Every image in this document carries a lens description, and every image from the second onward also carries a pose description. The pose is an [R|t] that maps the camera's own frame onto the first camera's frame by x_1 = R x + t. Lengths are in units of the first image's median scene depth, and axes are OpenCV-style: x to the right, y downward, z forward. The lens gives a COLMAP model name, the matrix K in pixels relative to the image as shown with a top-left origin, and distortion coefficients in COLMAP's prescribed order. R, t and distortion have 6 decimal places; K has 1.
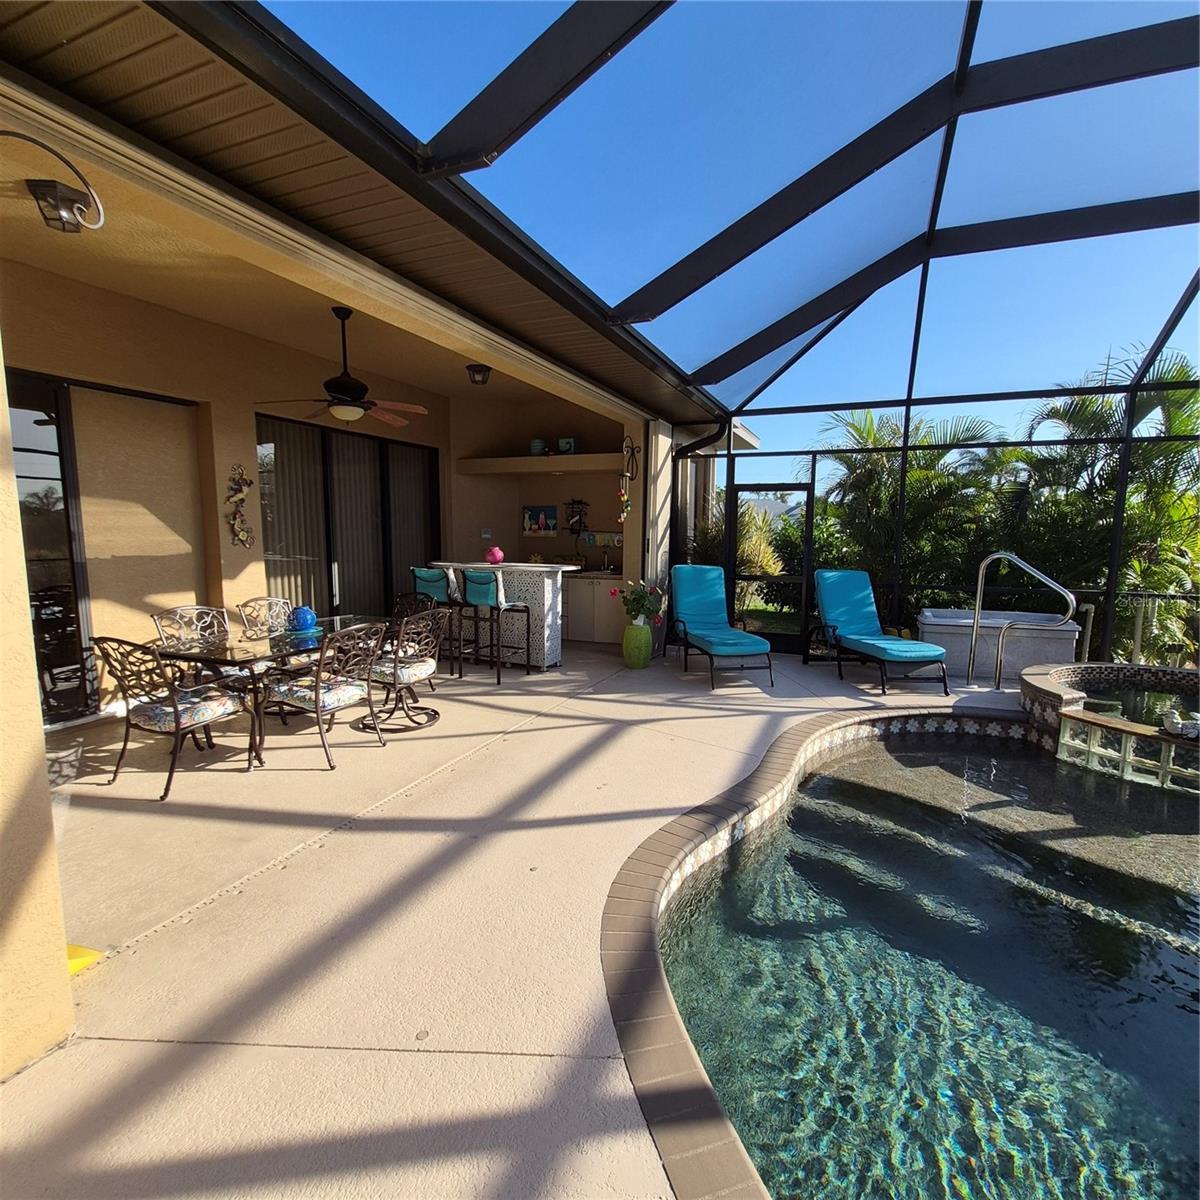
lens RADIAL K [[622.4, 0, 605.2], [0, 622.4, 606.3], [0, 0, 1]] dist [0.000298, 0.000451]
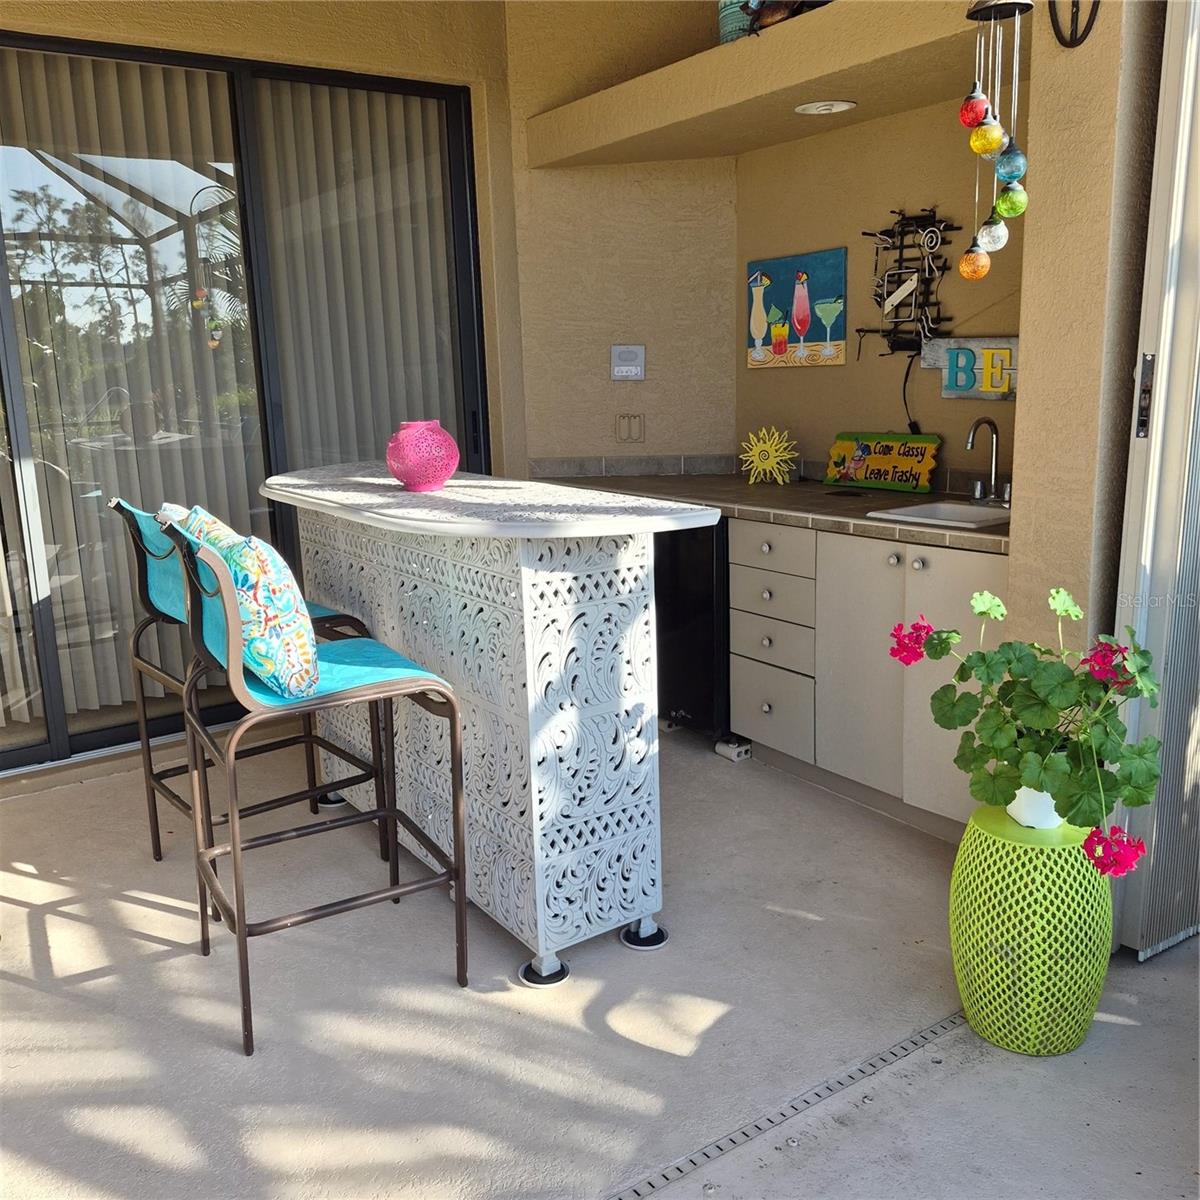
lens RADIAL K [[1107.9, 0, 586.9], [0, 1107.9, 584.2], [0, 0, 1]] dist [0.130547, -0.199229]
pose [[0.838294, 0.071461, -0.540516, 0.128495], [-0.029050, 0.995819, 0.086603, -0.072589], [0.544445, -0.056896, 0.836865, 0.688364]]
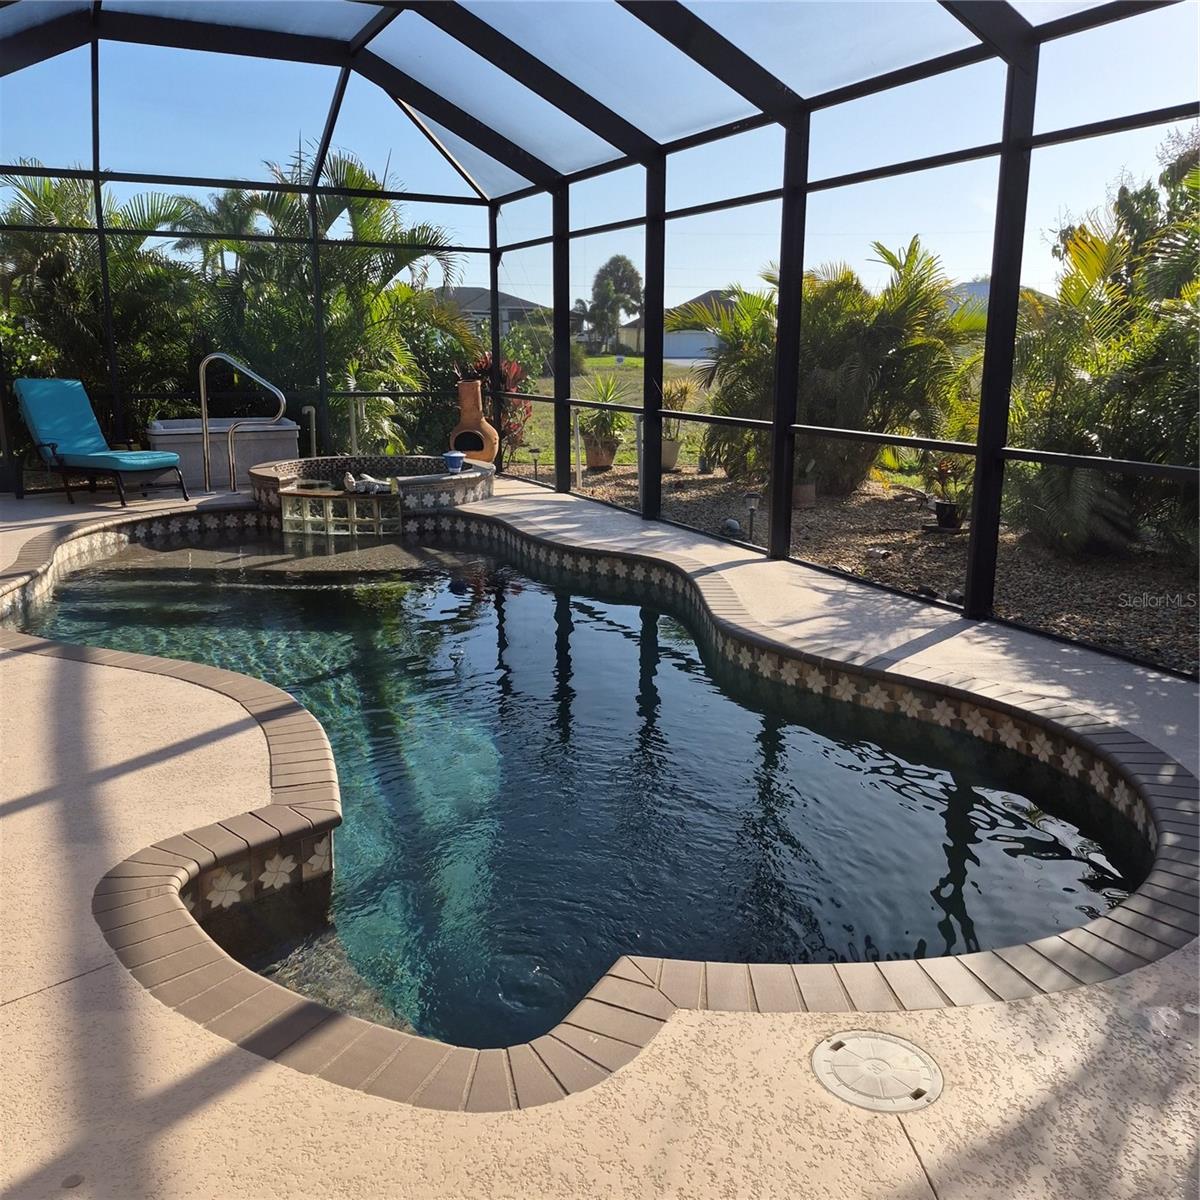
lens RADIAL K [[1108.9, 0, 598.6], [0, 1108.9, 581.7], [0, 0, 1]] dist [0.138370, -0.206355]
pose [[0.660674, -0.161852, 0.733017, -0.302748], [0.093090, 0.986607, 0.133943, 0.079302], [-0.744879, -0.020257, 0.666893, -0.589158]]
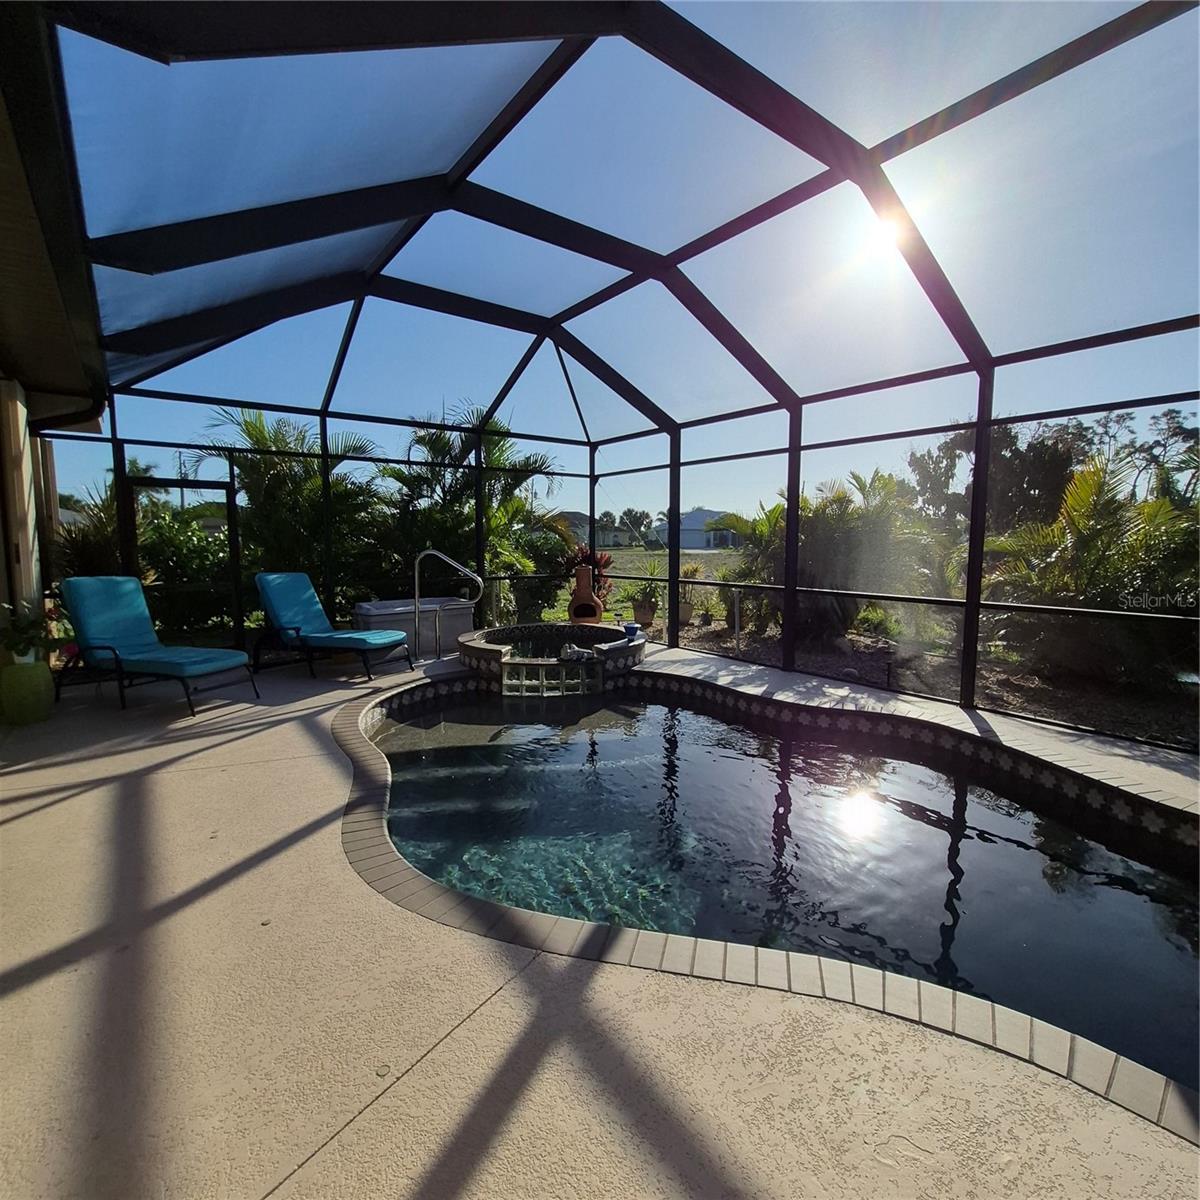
lens RADIAL K [[626.6, 0, 608.8], [0, 626.6, 600.4], [0, 0, 1]] dist [-0.000248, 0.000902]
pose [[0.500081, -0.089463, 0.861345, -0.242610], [0.106690, 0.993437, 0.041240, 0.000788], [-0.859382, 0.071273, 0.506343, 0.057700]]
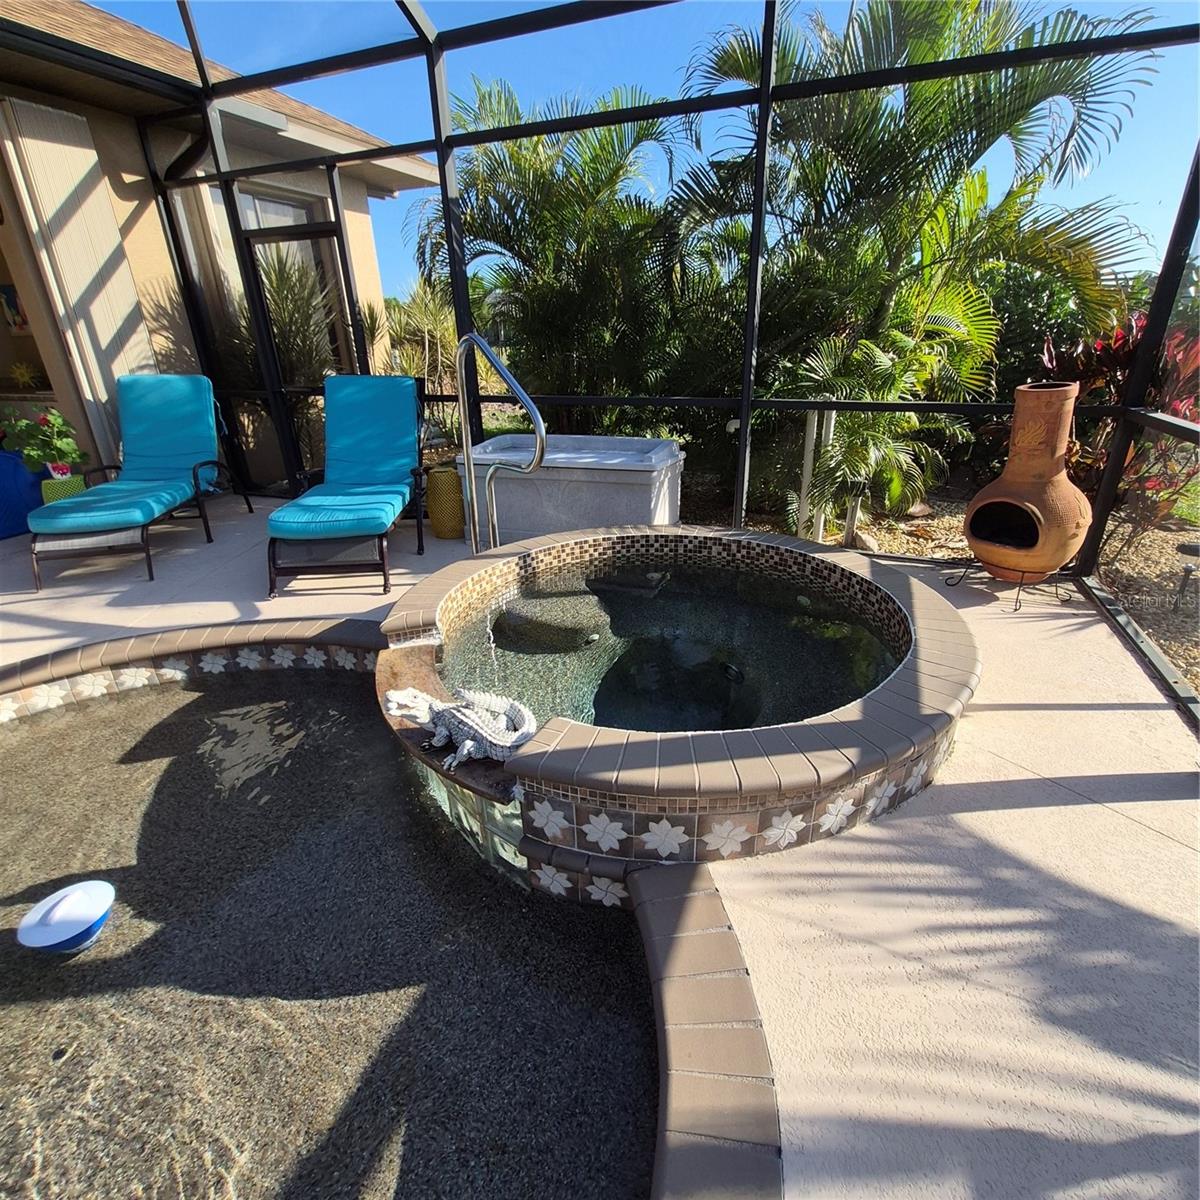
lens RADIAL K [[622.4, 0, 605.2], [0, 622.4, 606.3], [0, 0, 1]] dist [0.000298, 0.000451]
pose [[0.999377, -0.035272, 0.001499, 0.660557], [0.033347, 0.957069, 0.287937, -0.009756], [-0.011591, -0.287707, 0.957648, 0.361314]]
